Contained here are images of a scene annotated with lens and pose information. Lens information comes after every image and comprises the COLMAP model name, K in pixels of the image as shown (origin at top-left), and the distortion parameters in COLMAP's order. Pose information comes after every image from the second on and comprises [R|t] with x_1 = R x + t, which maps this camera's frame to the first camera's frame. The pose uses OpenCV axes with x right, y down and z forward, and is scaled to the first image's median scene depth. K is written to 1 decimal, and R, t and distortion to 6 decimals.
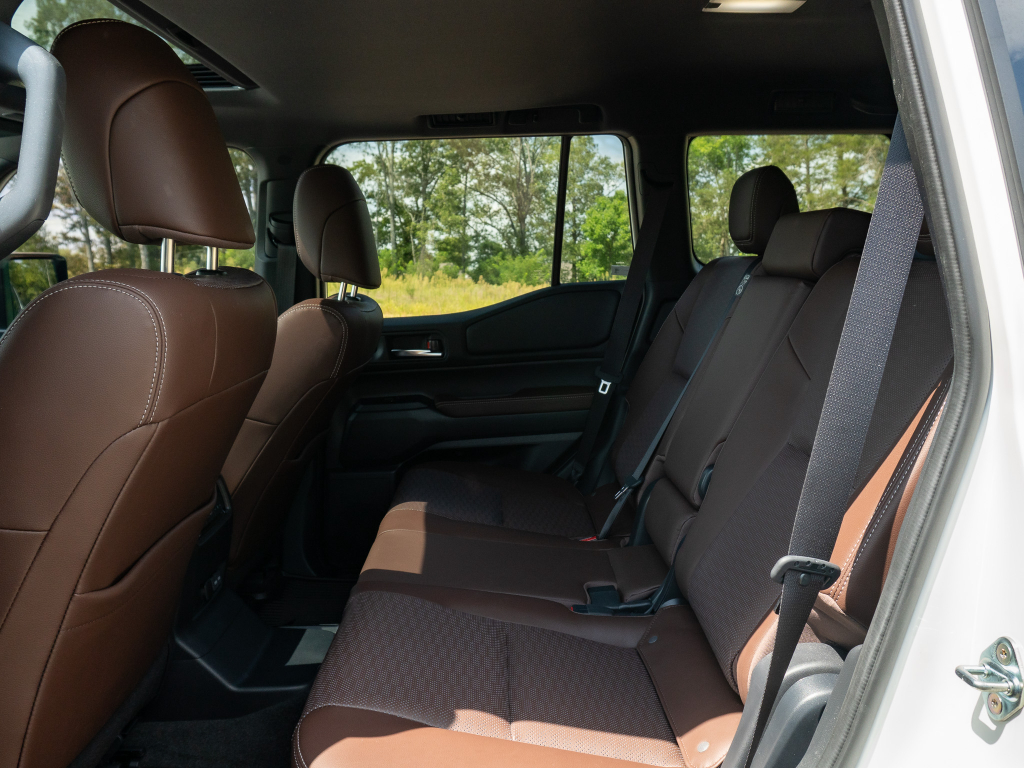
lens RADIAL K [[842.7, 0, 512.0], [0, 842.7, 384.0], [0, 0, 1]] dist [0.017717, -0.036753]
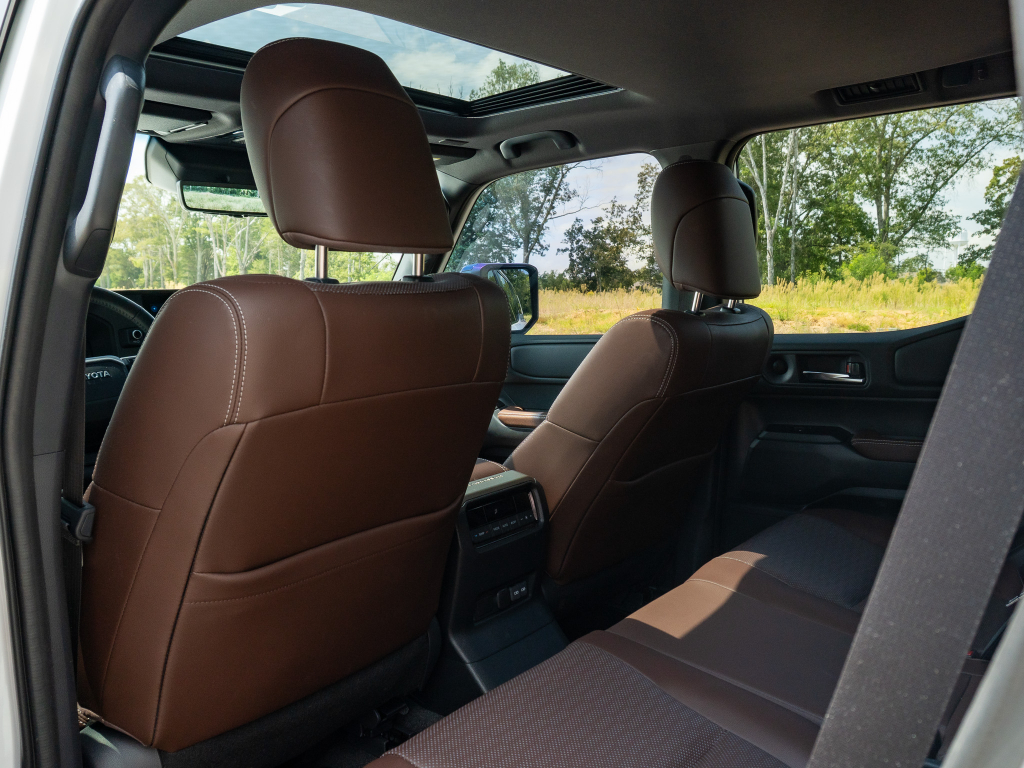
lens RADIAL K [[849.2, 0, 516.2], [0, 849.2, 384.7], [0, 0, 1]] dist [-0.013204, 0.003021]
pose [[0.766968, 0.077930, -0.636936, 0.242268], [-0.085548, 0.996155, 0.018869, -0.024375], [0.635957, 0.040017, 0.770686, 0.205753]]
